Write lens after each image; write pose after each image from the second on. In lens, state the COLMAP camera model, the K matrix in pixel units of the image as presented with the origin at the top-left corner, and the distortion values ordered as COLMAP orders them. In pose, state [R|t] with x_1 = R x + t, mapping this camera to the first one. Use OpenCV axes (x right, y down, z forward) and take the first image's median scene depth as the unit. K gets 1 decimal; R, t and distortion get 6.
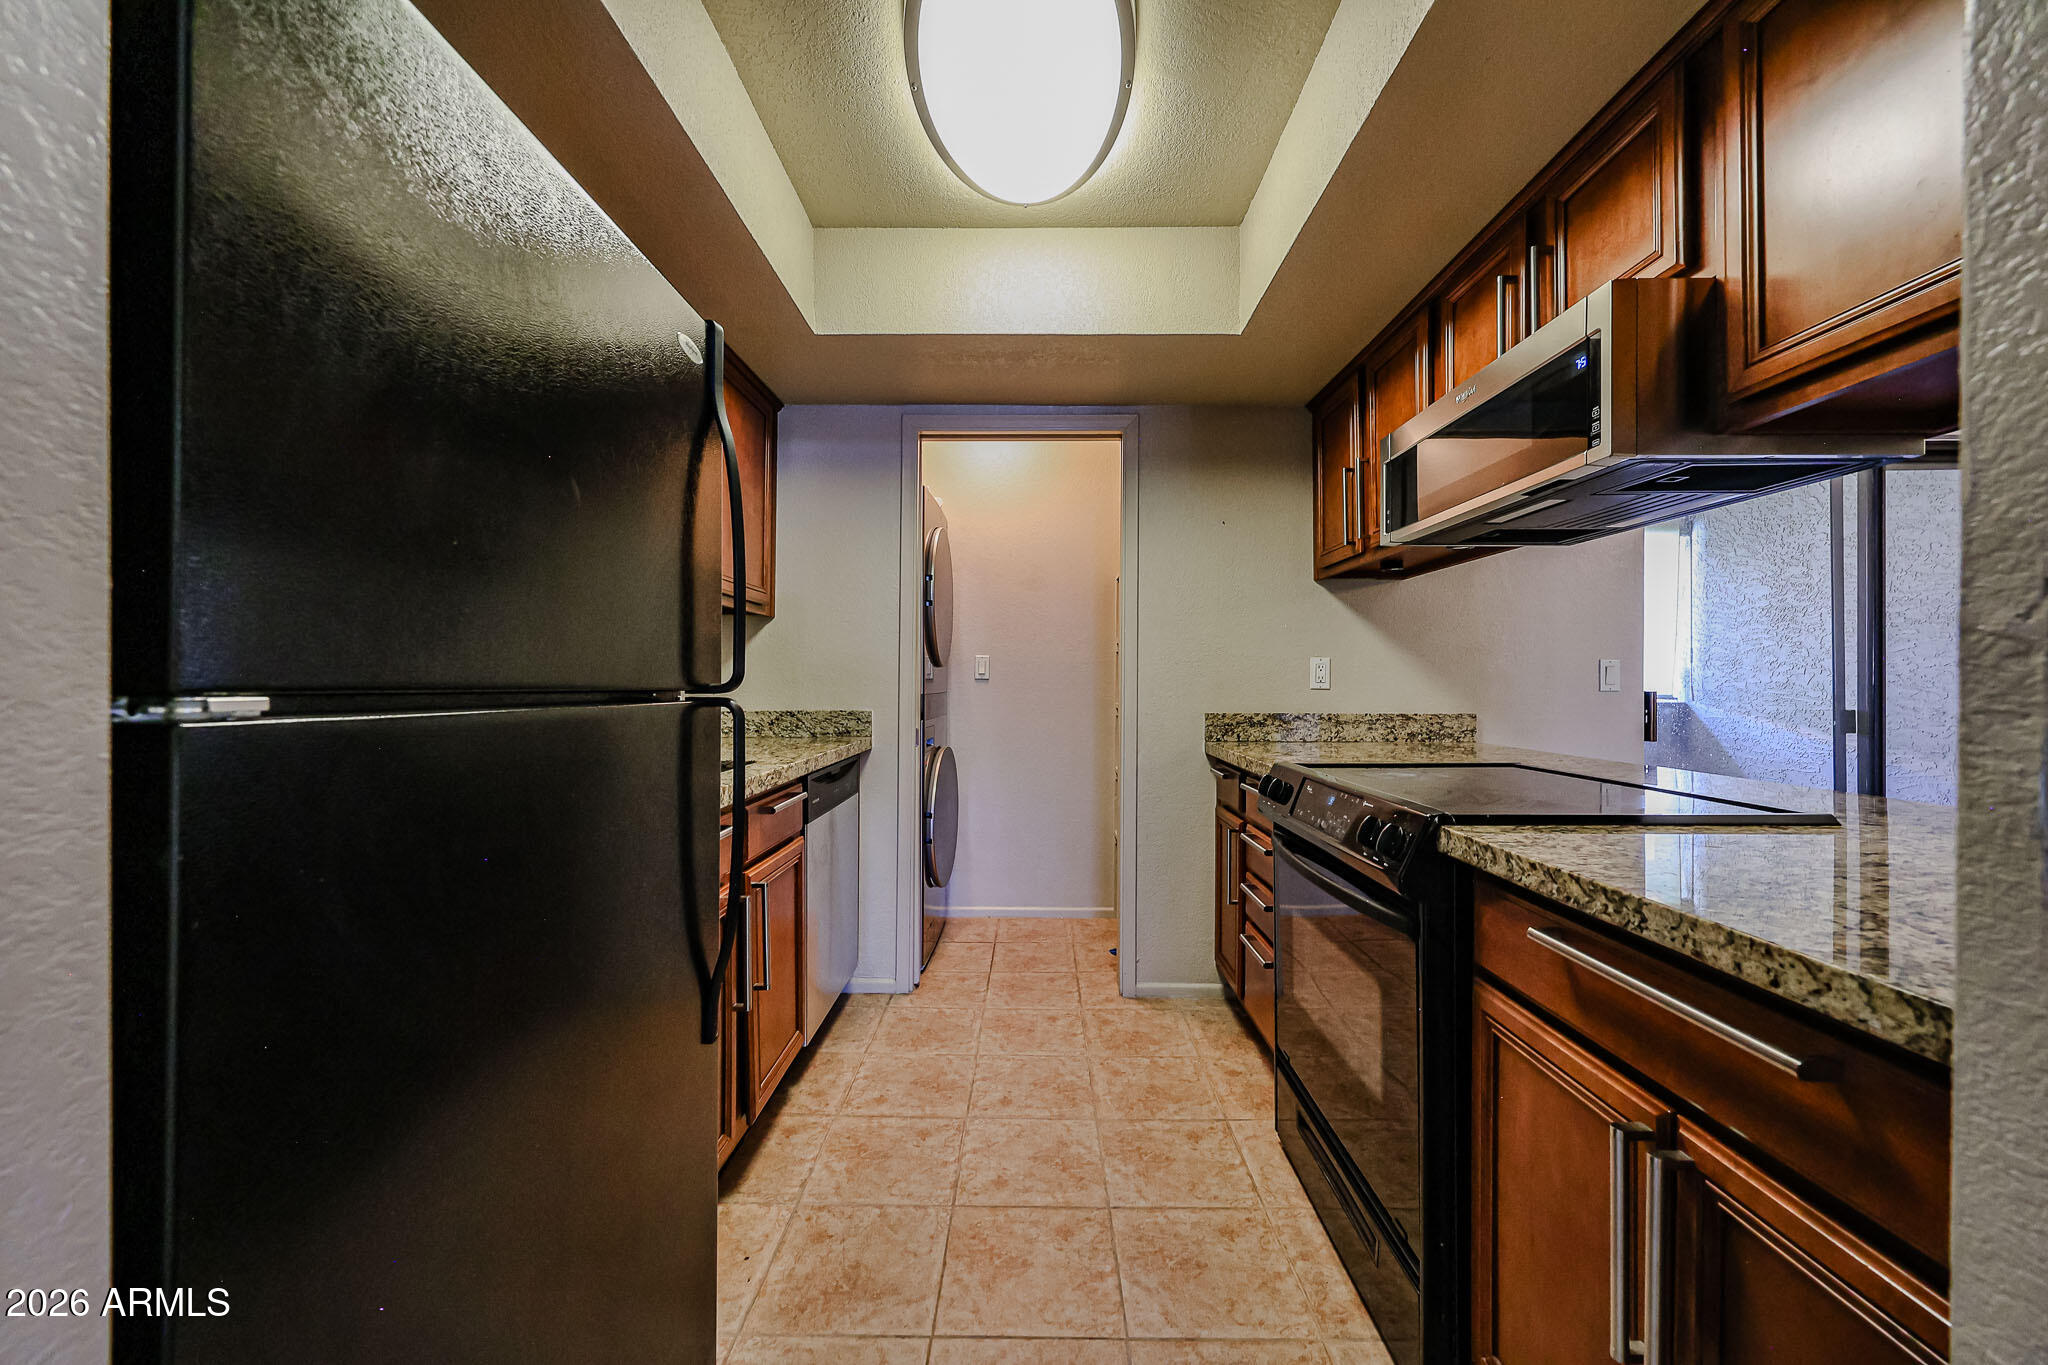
lens RADIAL K [[774.9, 0, 1031.2], [0, 774.9, 678.1], [0, 0, 1]] dist [0.000722, 0.000051]
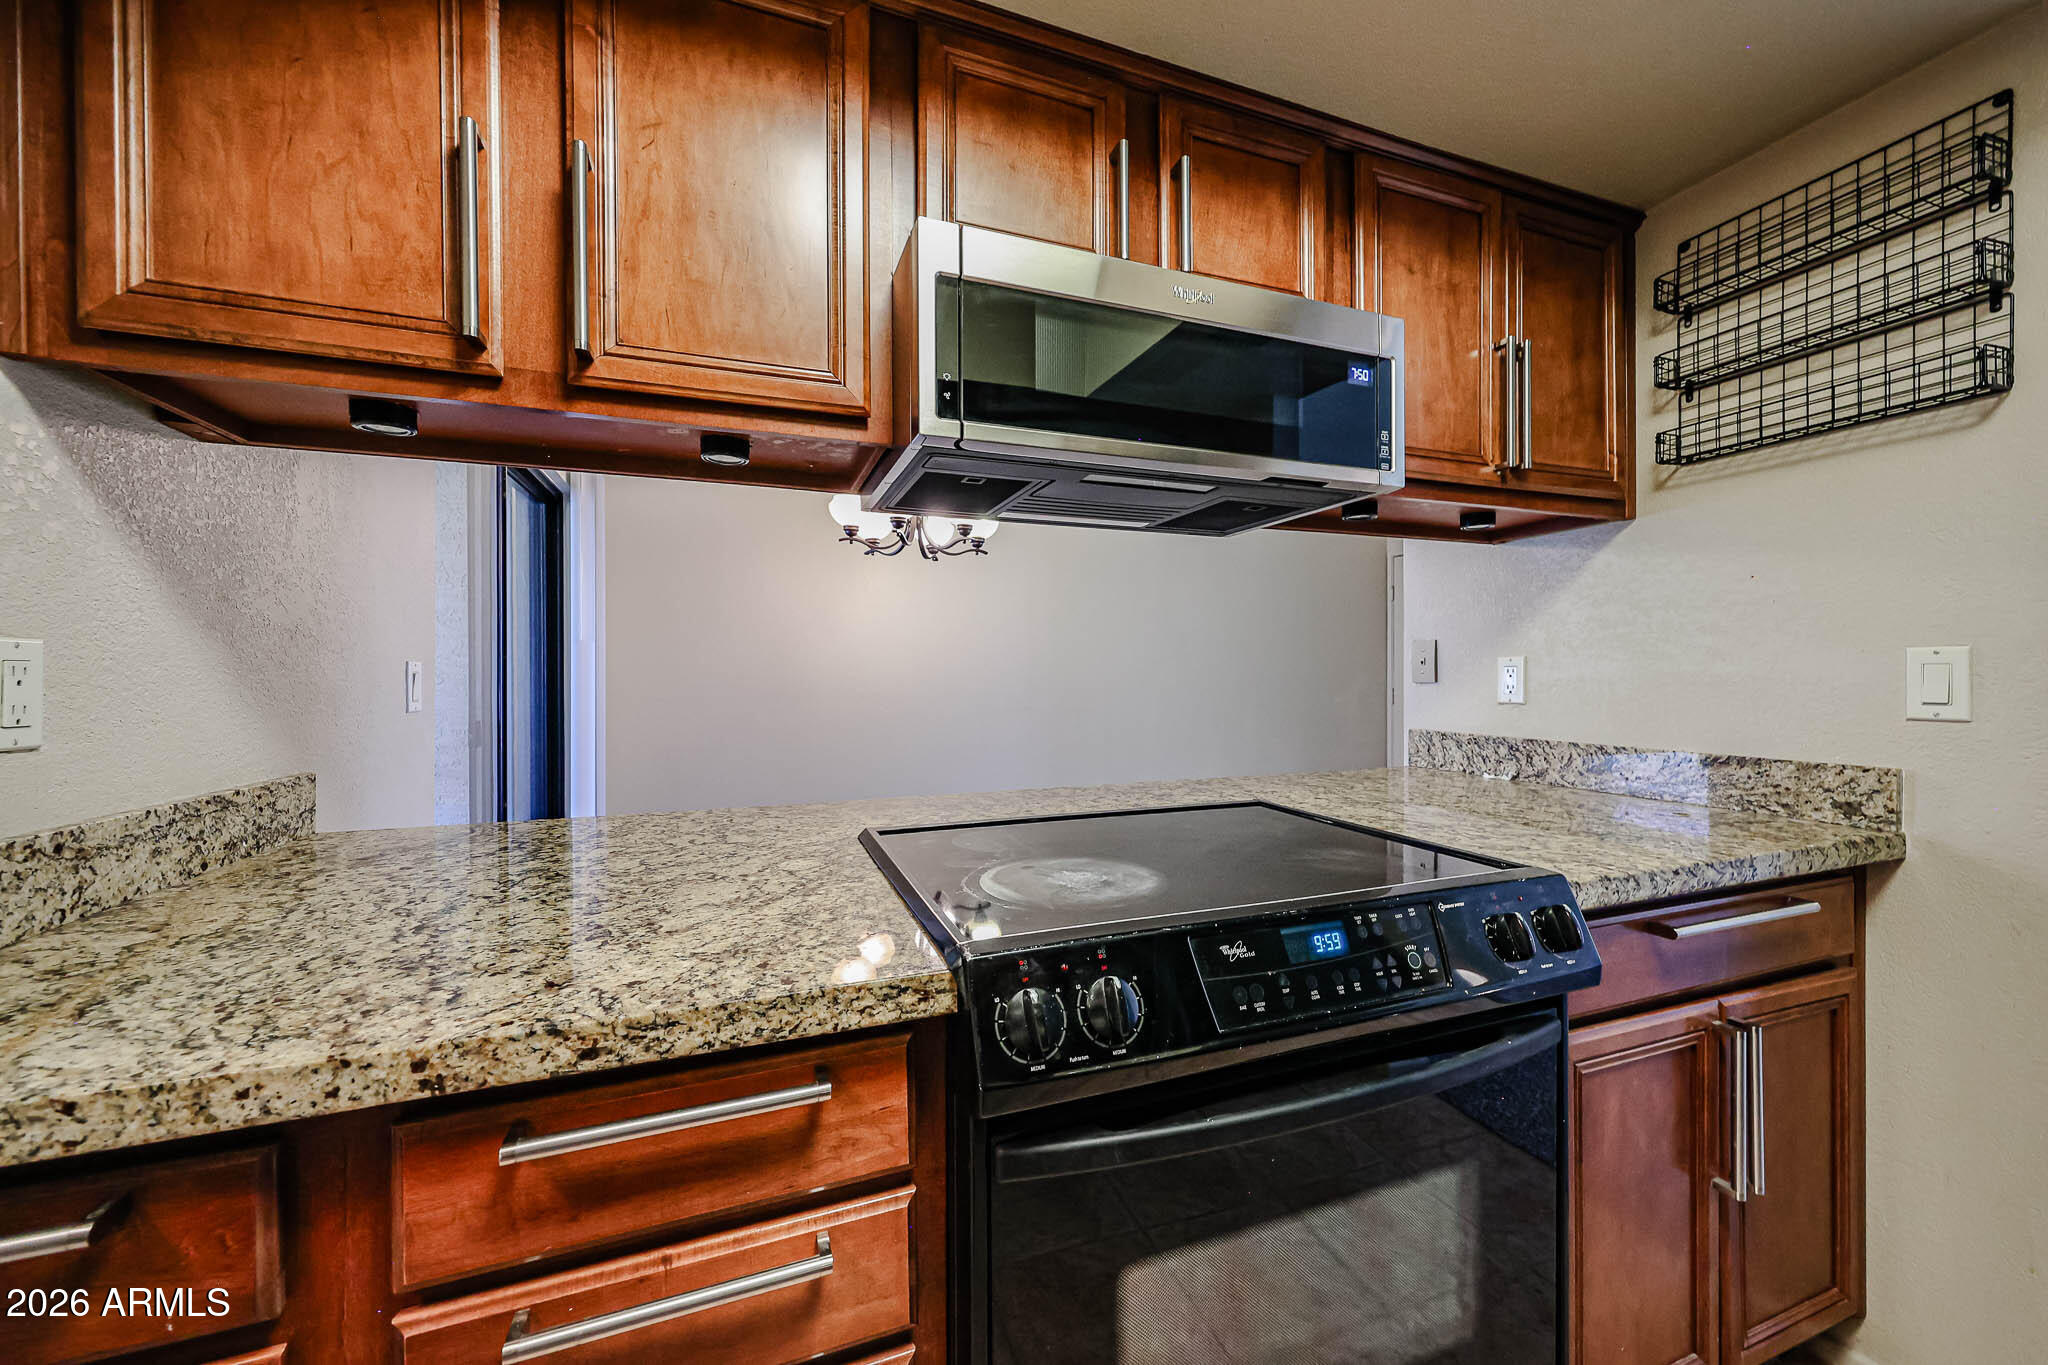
lens RADIAL K [[774.9, 0, 1031.2], [0, 774.9, 678.1], [0, 0, 1]] dist [0.000722, 0.000051]
pose [[-0.359253, -0.003612, 0.933233, -0.020468], [-0.001211, 0.999993, 0.003404, -0.013491], [-0.933240, 0.000093, -0.359255, 0.762533]]
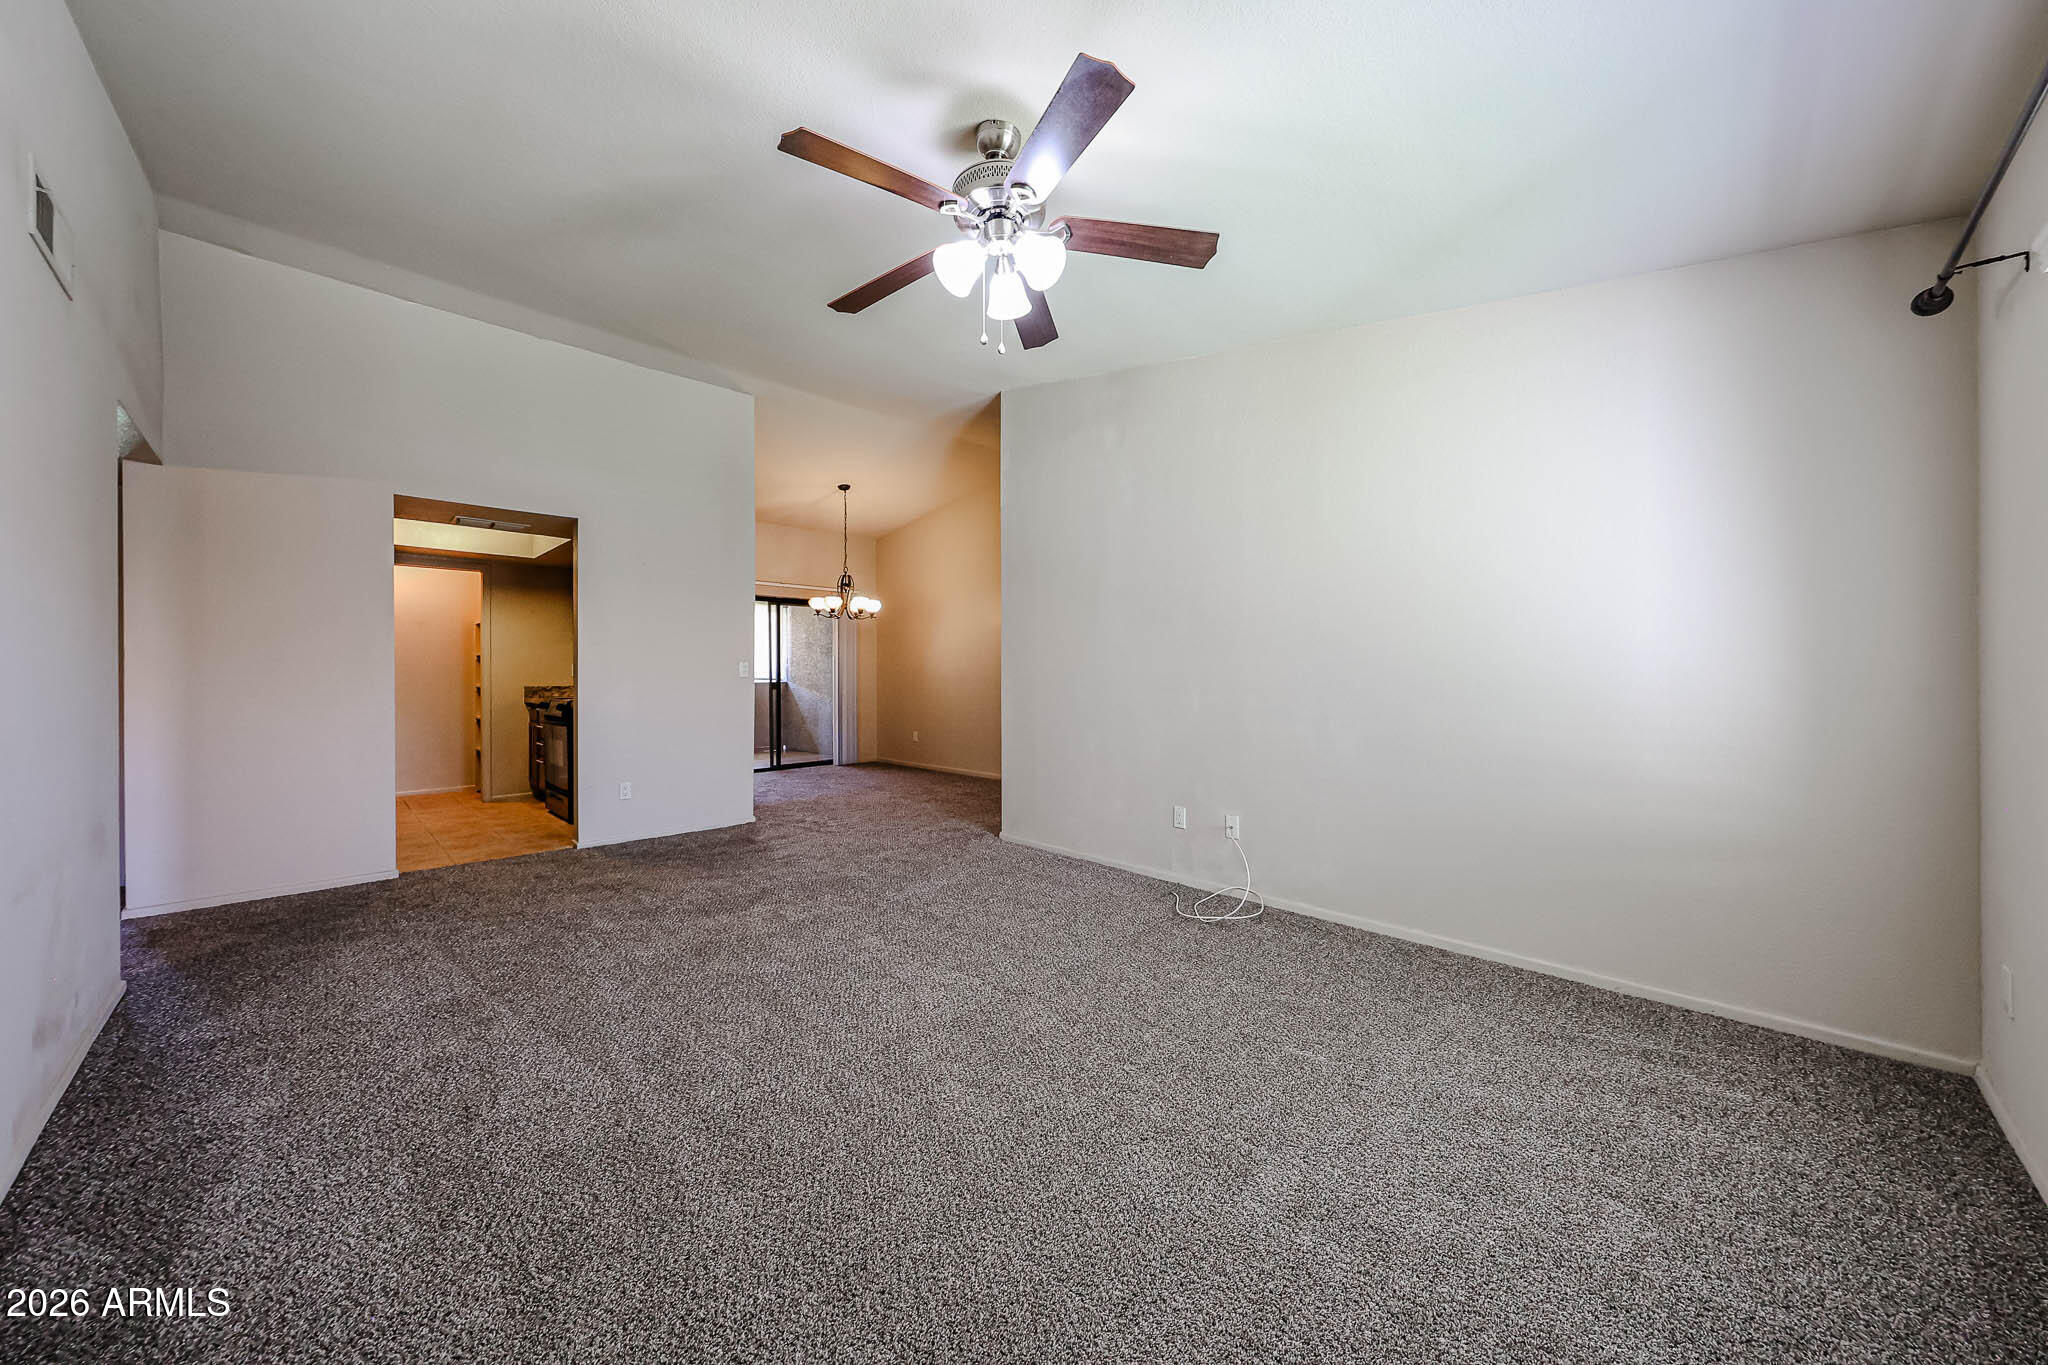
lens RADIAL K [[774.9, 0, 1031.2], [0, 774.9, 678.1], [0, 0, 1]] dist [0.000722, 0.000051]
pose [[0.736147, -0.009317, 0.676758, -0.272957], [0.004097, 0.999948, 0.009309, 0.002838], [-0.676810, -0.004081, 0.736147, -2.024868]]
